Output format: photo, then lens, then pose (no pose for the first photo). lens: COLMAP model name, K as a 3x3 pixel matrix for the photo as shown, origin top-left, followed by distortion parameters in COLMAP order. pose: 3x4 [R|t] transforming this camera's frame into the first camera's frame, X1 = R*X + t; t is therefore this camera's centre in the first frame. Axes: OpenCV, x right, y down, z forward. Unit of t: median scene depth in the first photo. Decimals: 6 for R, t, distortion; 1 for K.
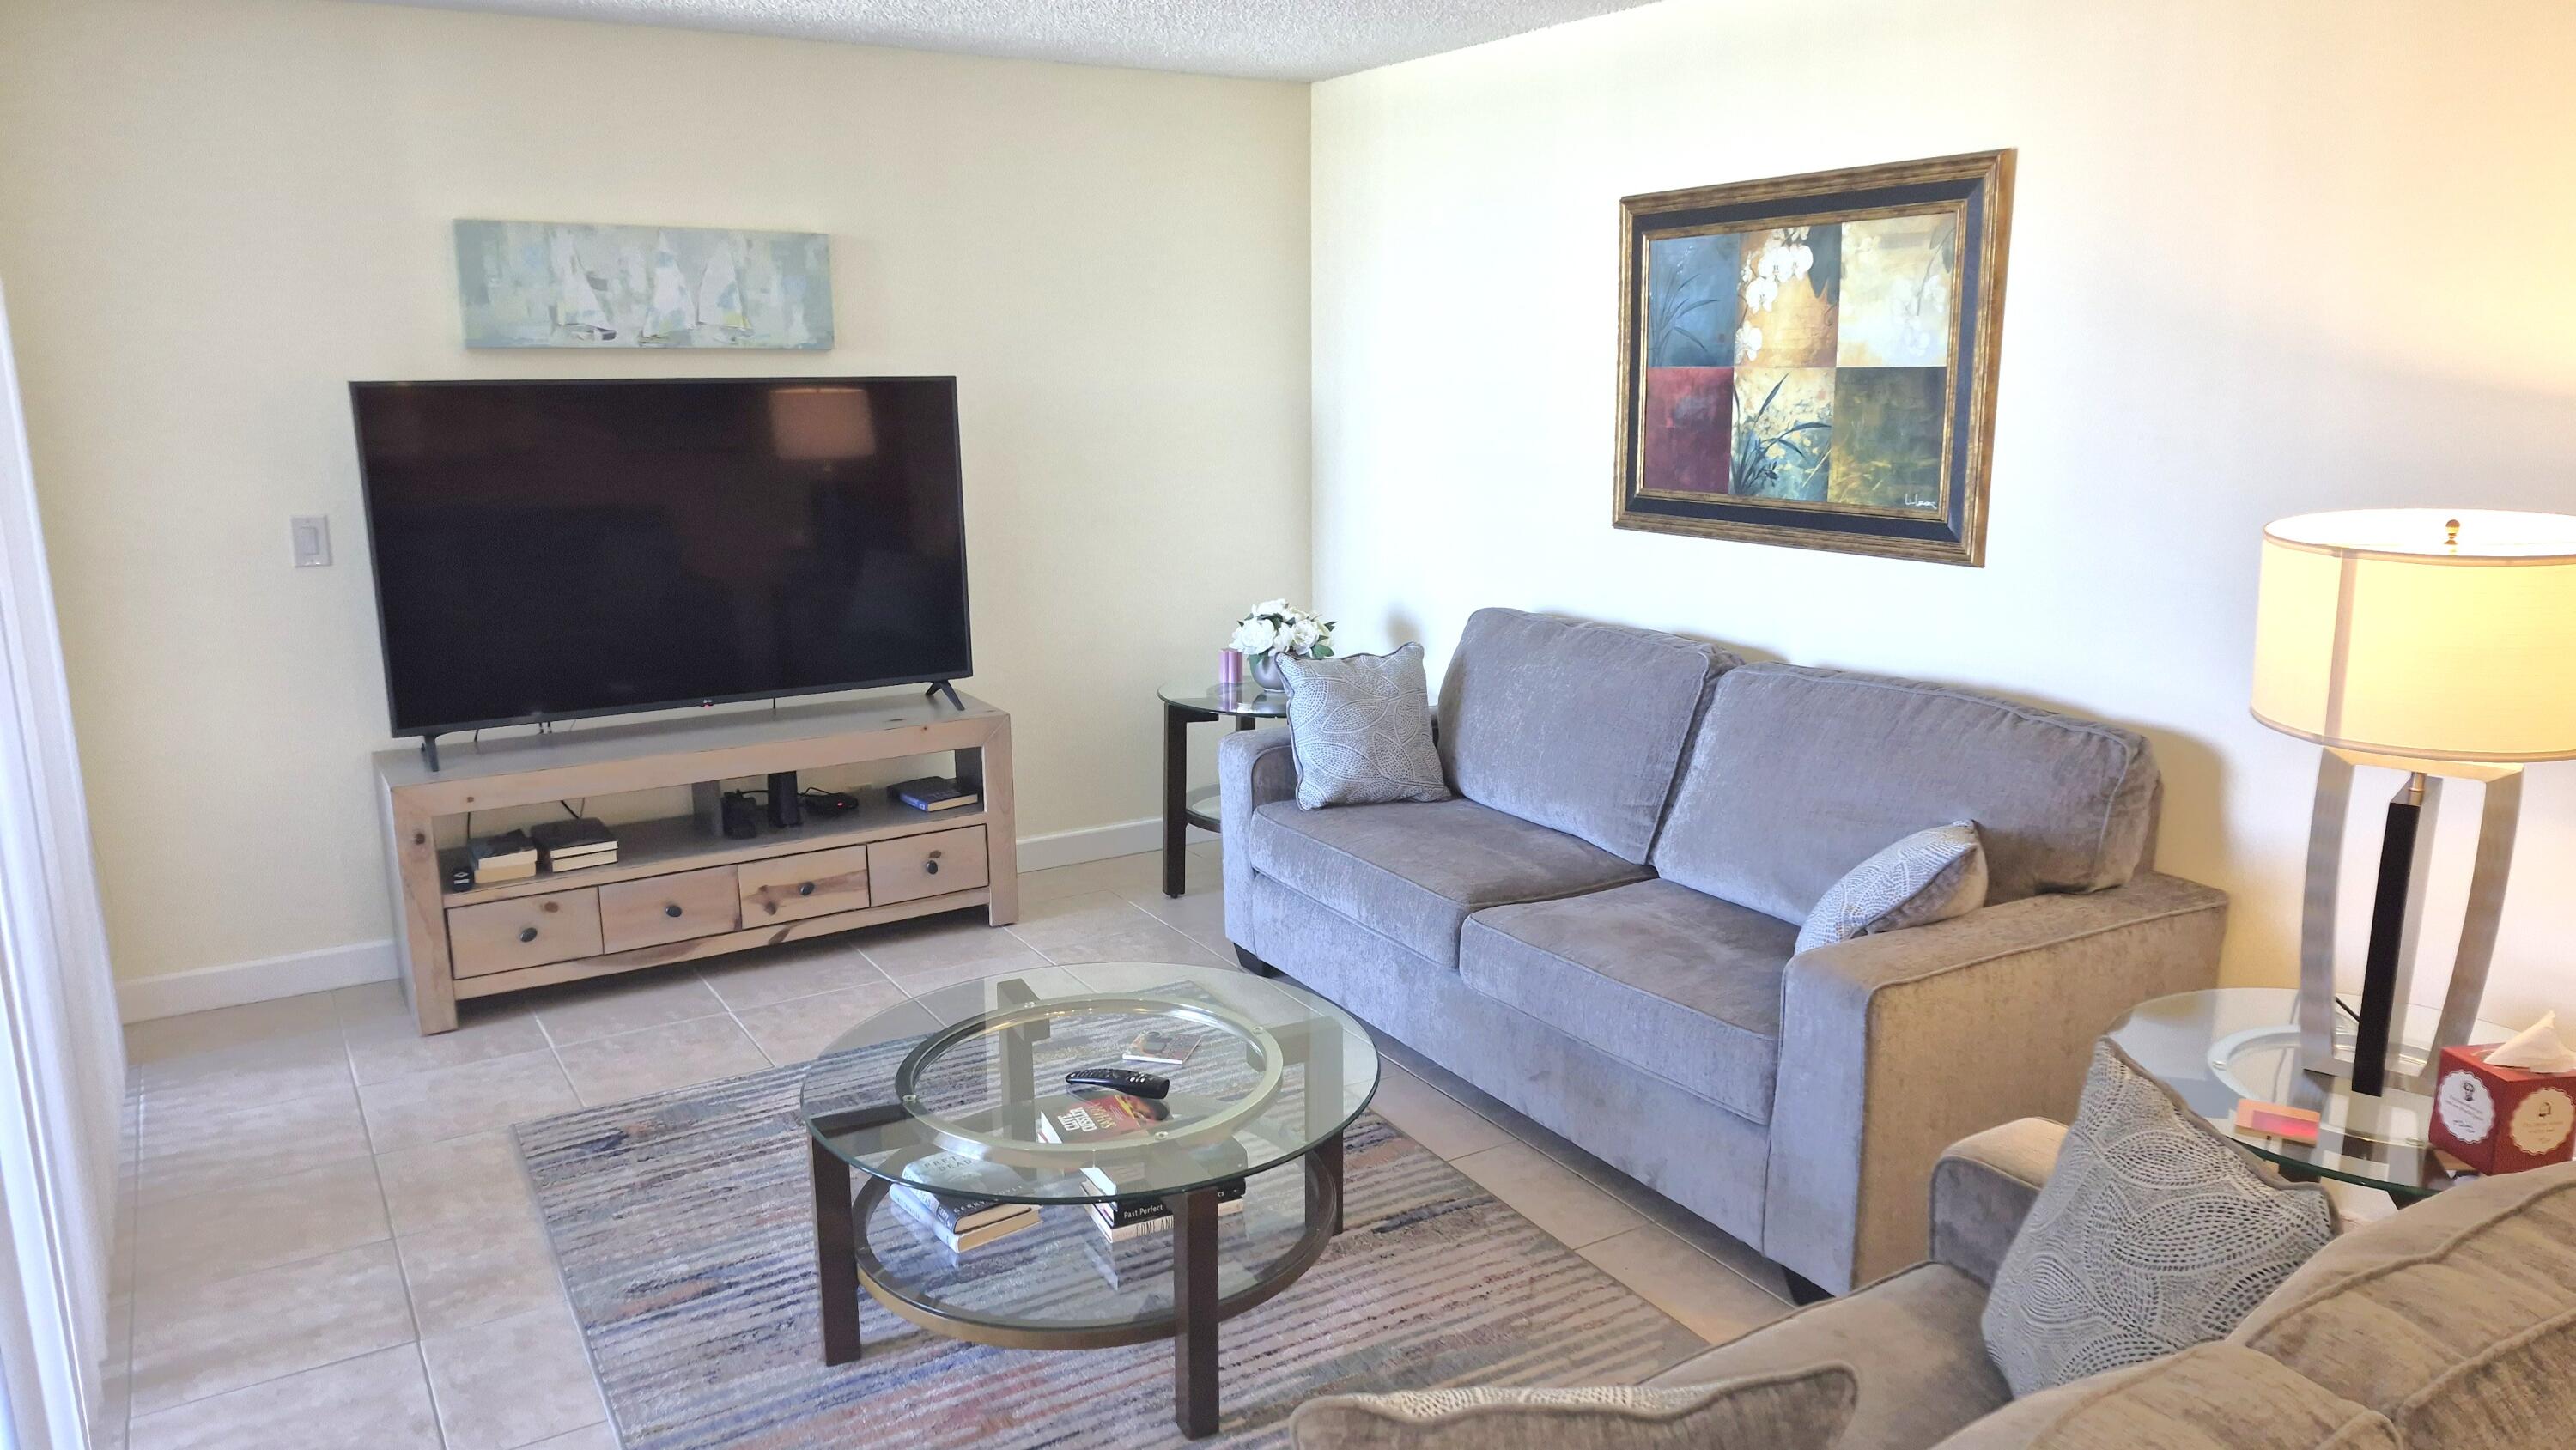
lens RADIAL K [[1776.9, 0, 1305.9], [0, 1776.9, 721.5], [0, 0, 1]] dist [0.106629, -0.147108]
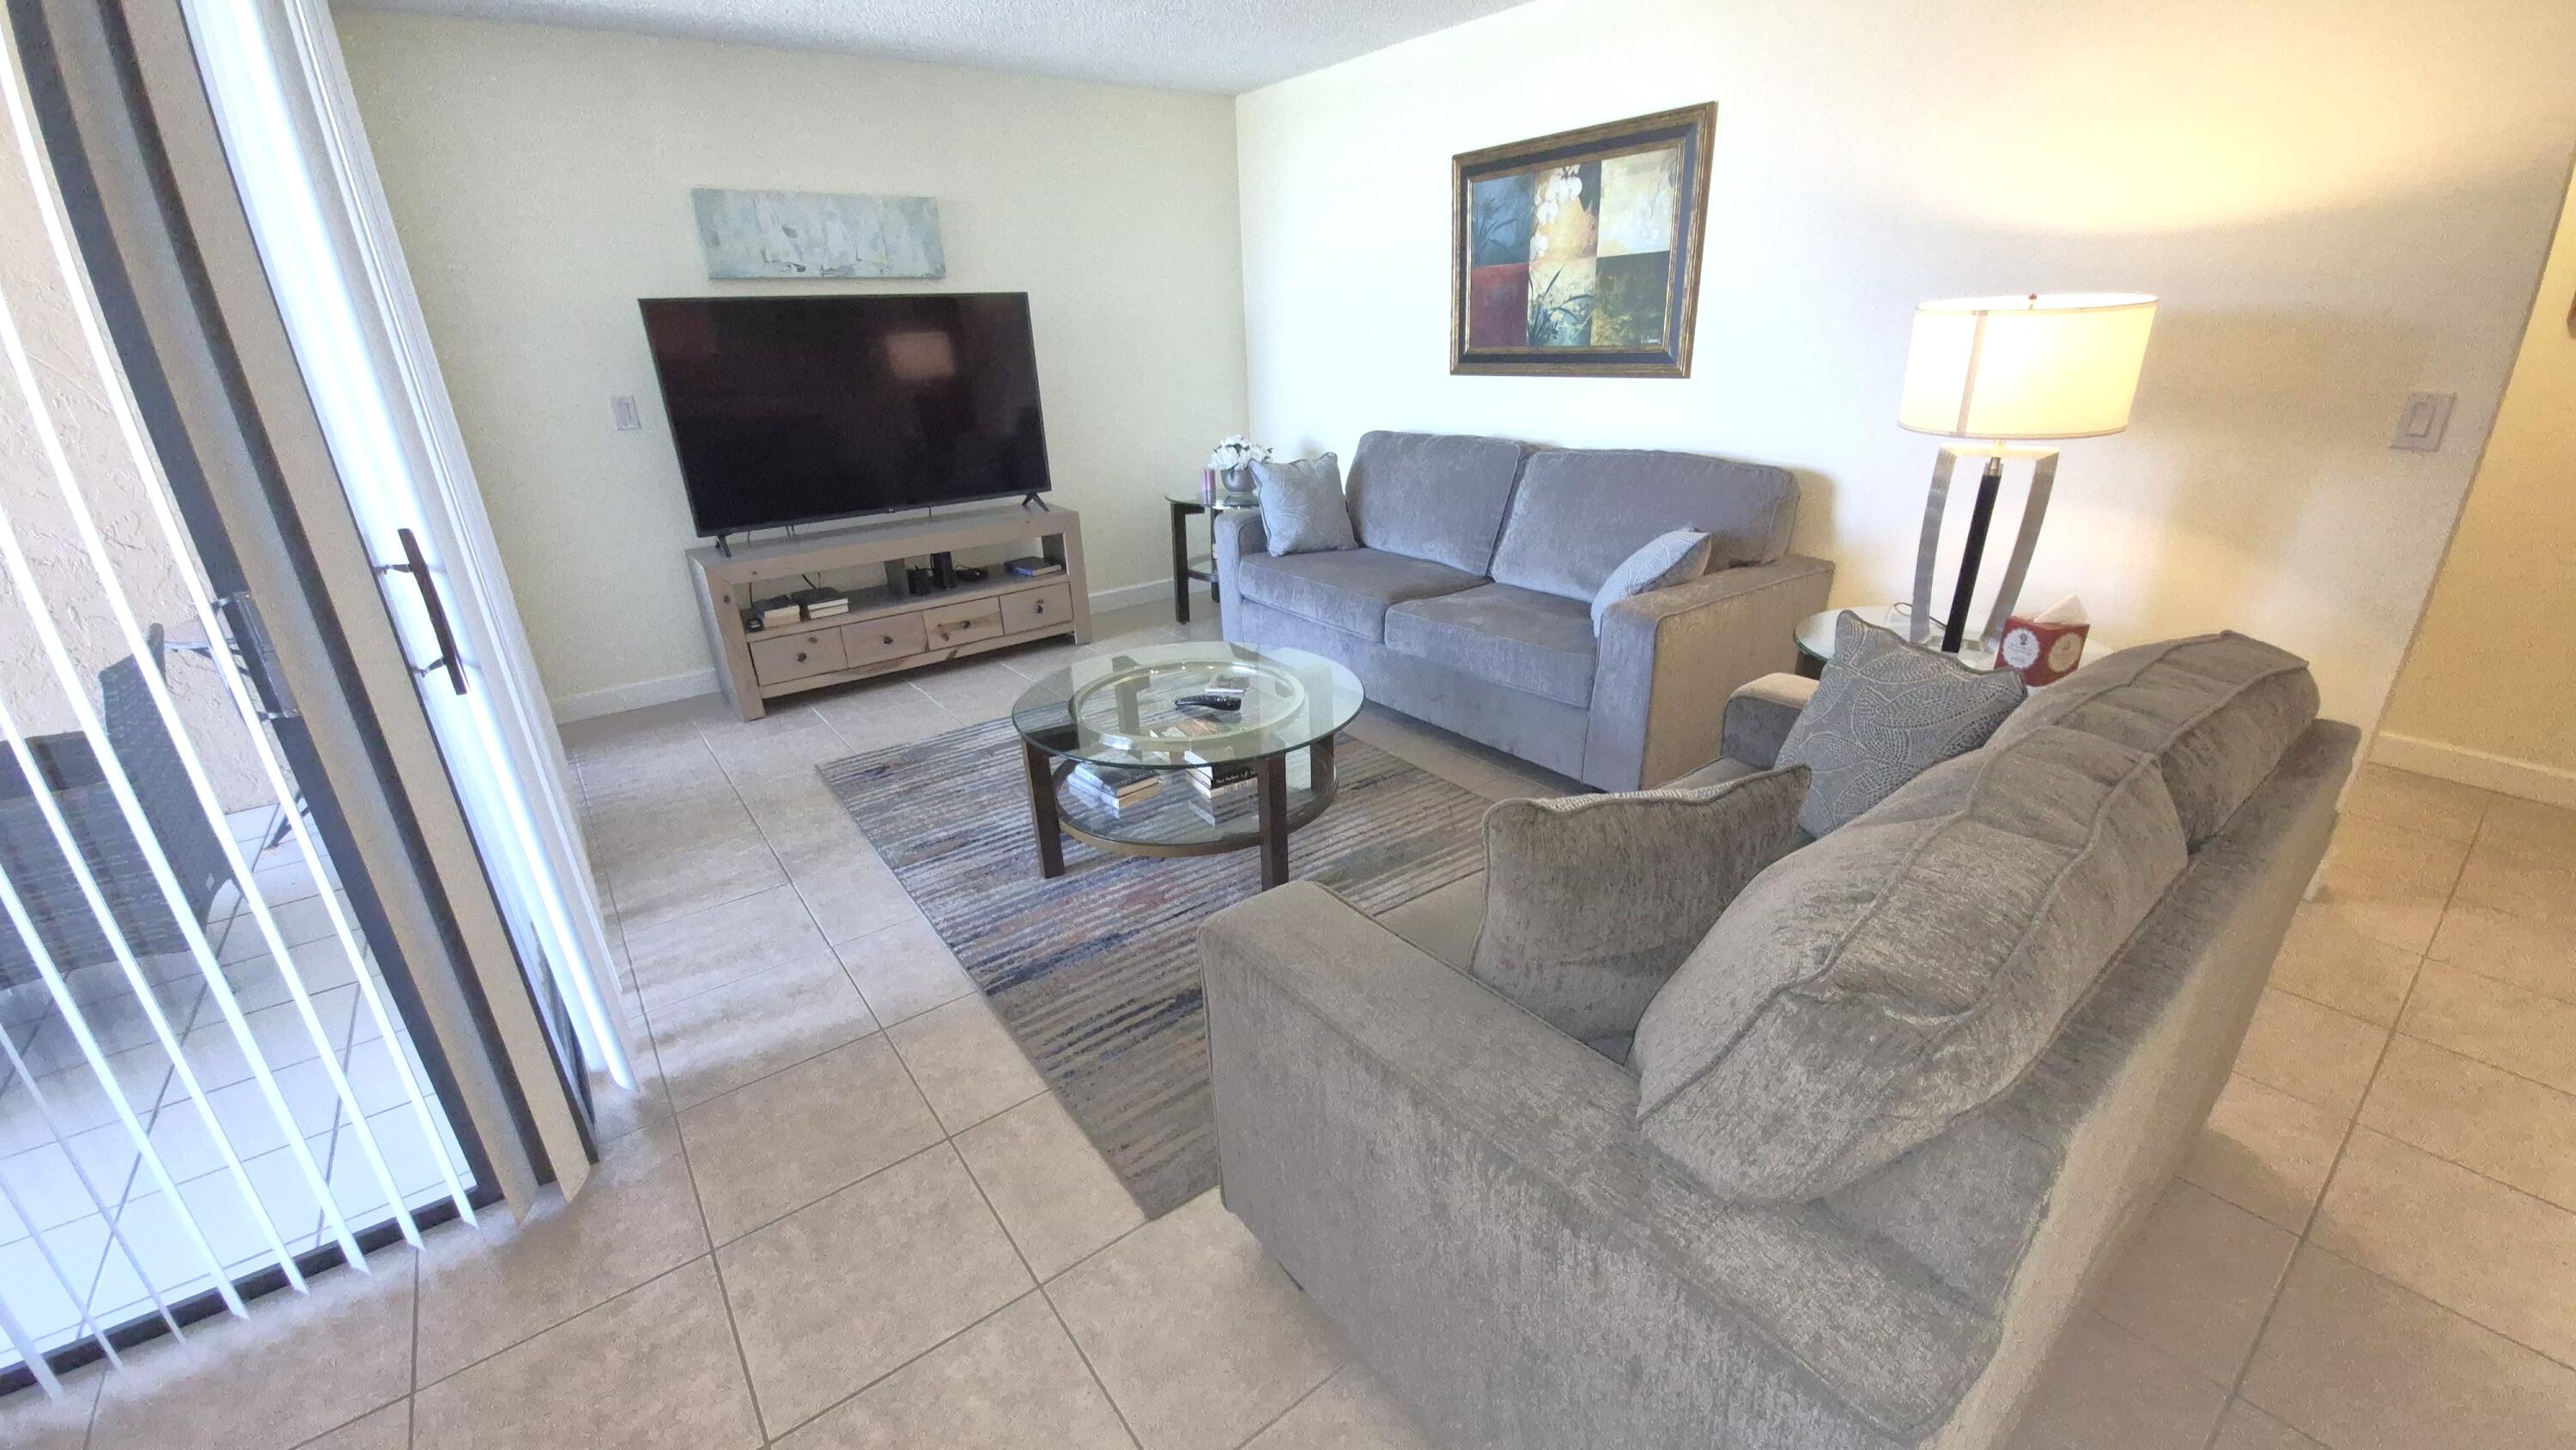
lens RADIAL K [[1023.1, 0, 1293.5], [0, 1023.1, 737.0], [0, 0, 1]] dist [-0.015833, 0.000145]
pose [[0.994717, -0.062072, 0.081764, -0.080892], [0.046700, 0.982913, 0.178050, 0.053402], [-0.091418, -0.173291, 0.980619, 0.056172]]
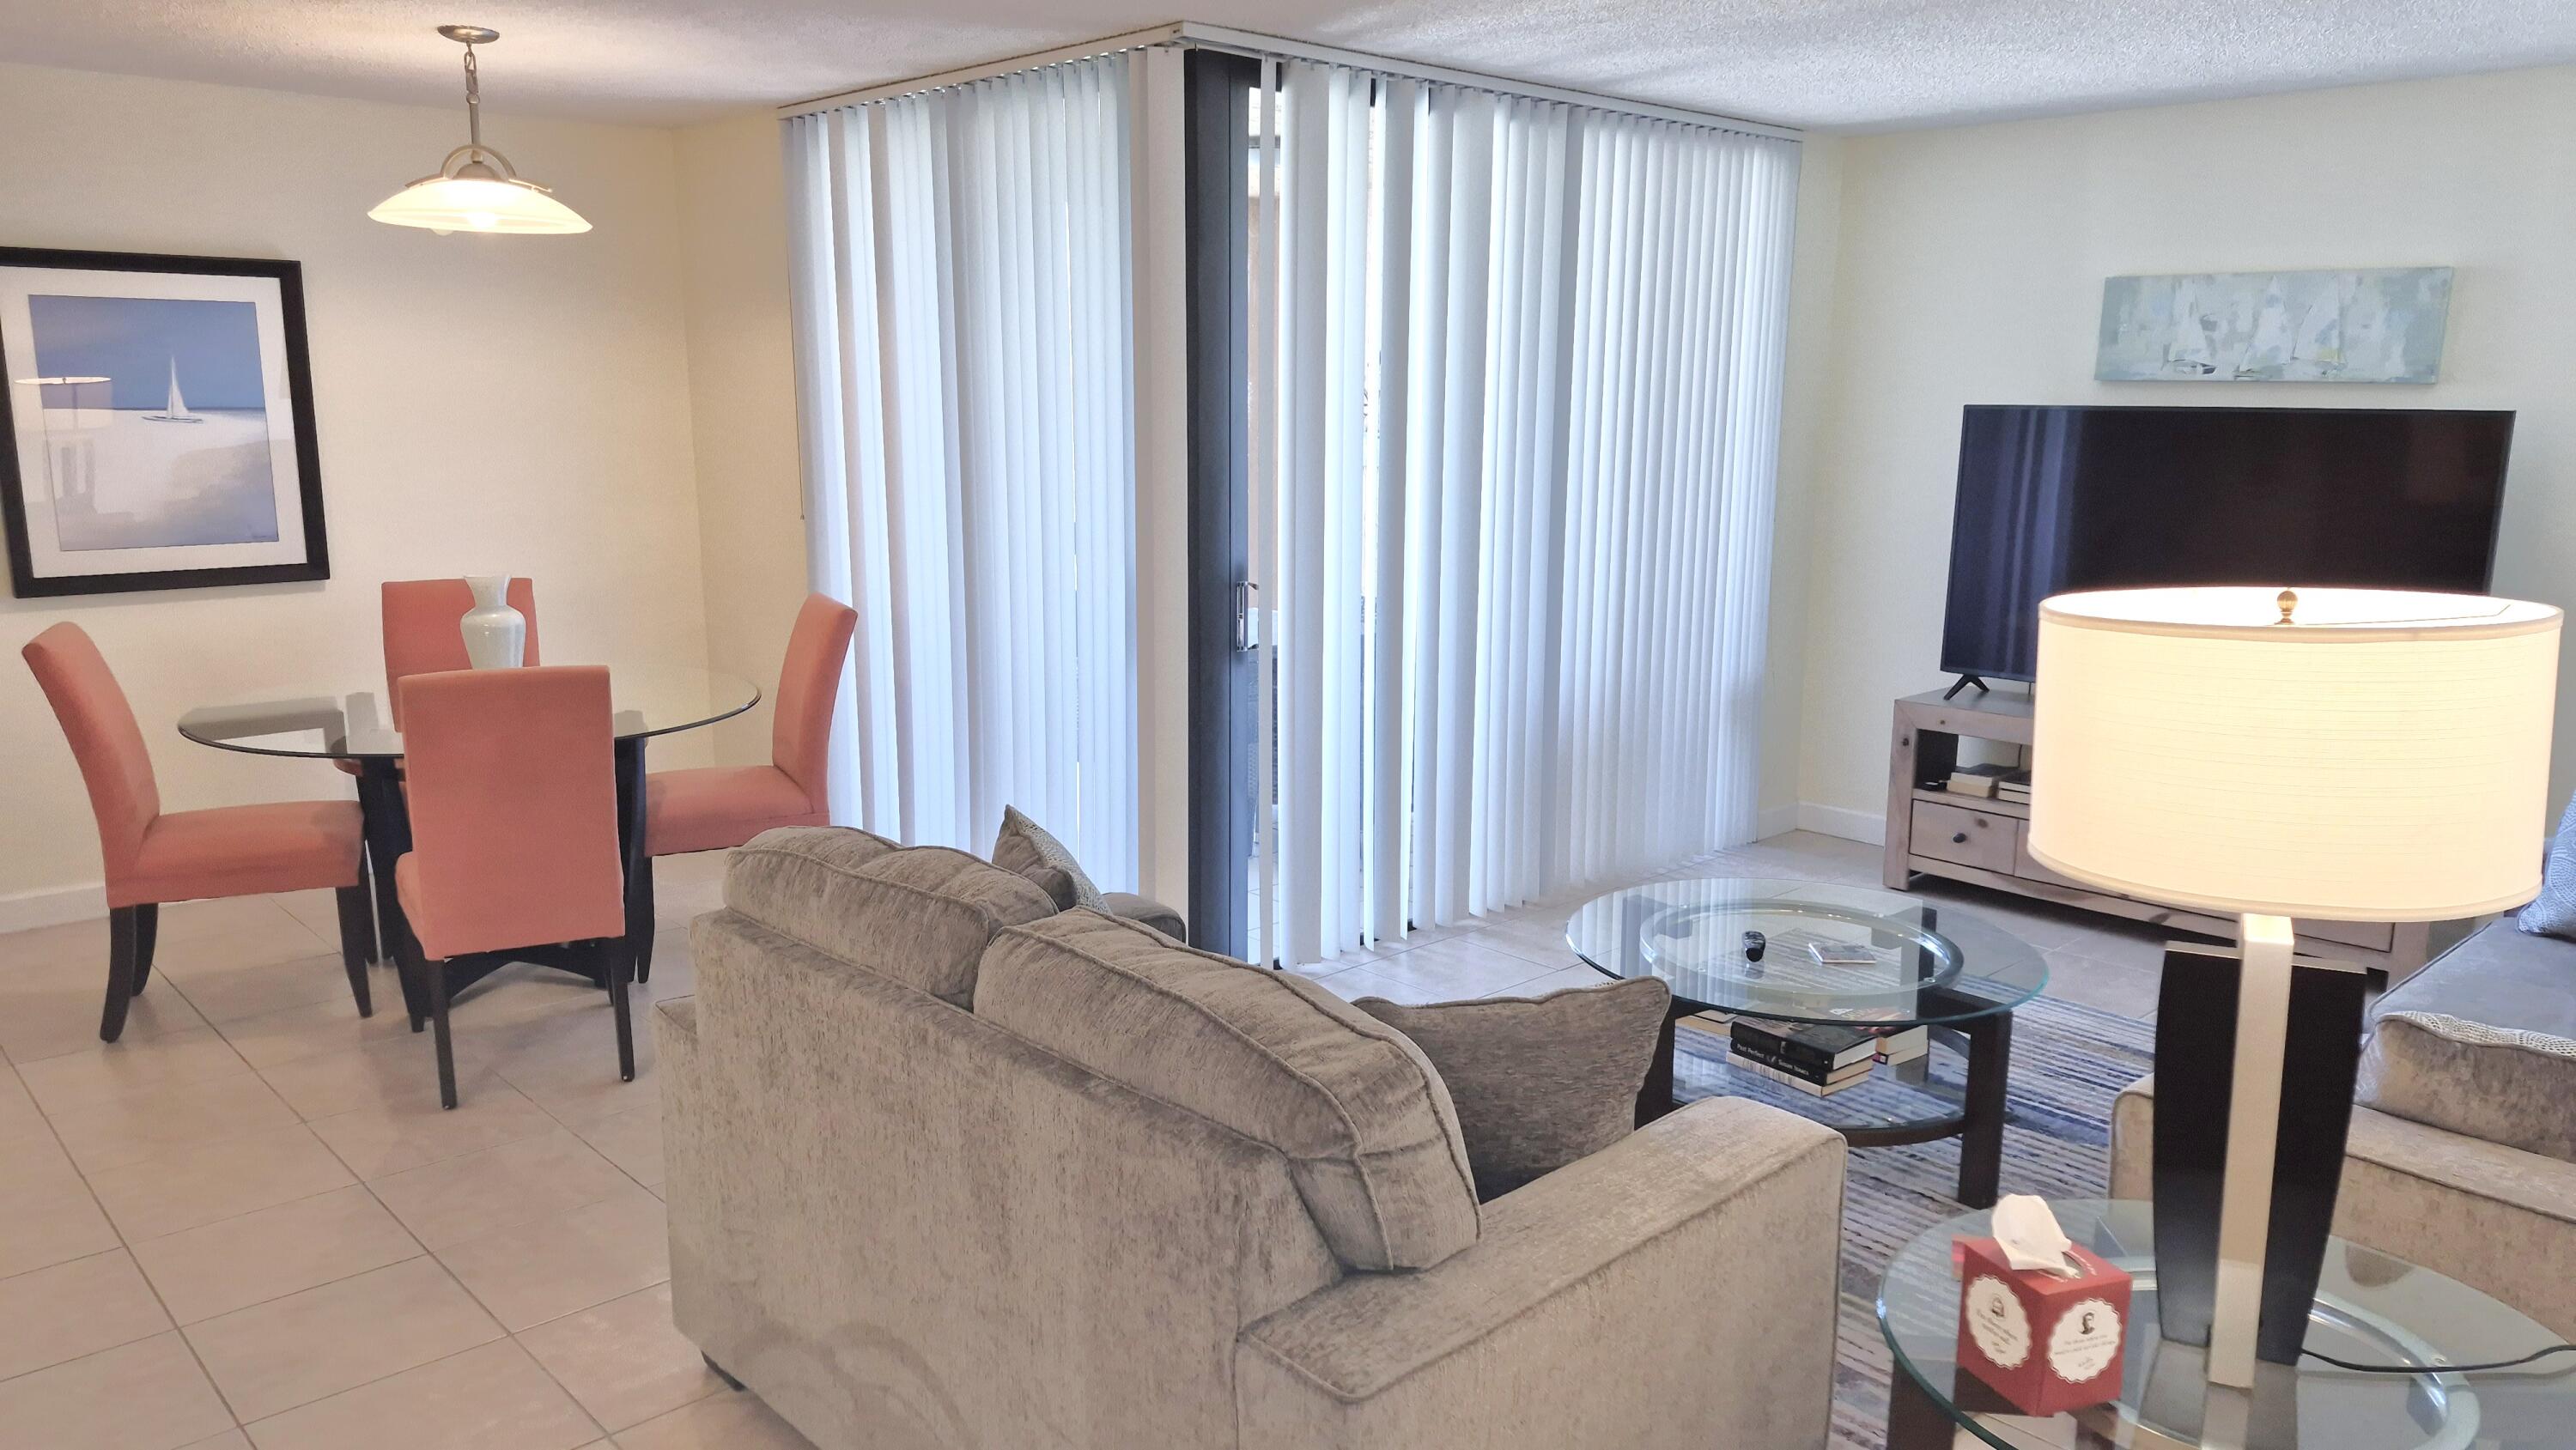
lens RADIAL K [[1776.9, 0, 1305.9], [0, 1776.9, 721.5], [0, 0, 1]] dist [0.106629, -0.147108]
pose [[0.197464, 0.186647, -0.962378, 0.793081], [-0.215880, 0.965887, 0.143033, -0.050134], [0.956245, 0.179514, 0.231021, 0.288134]]
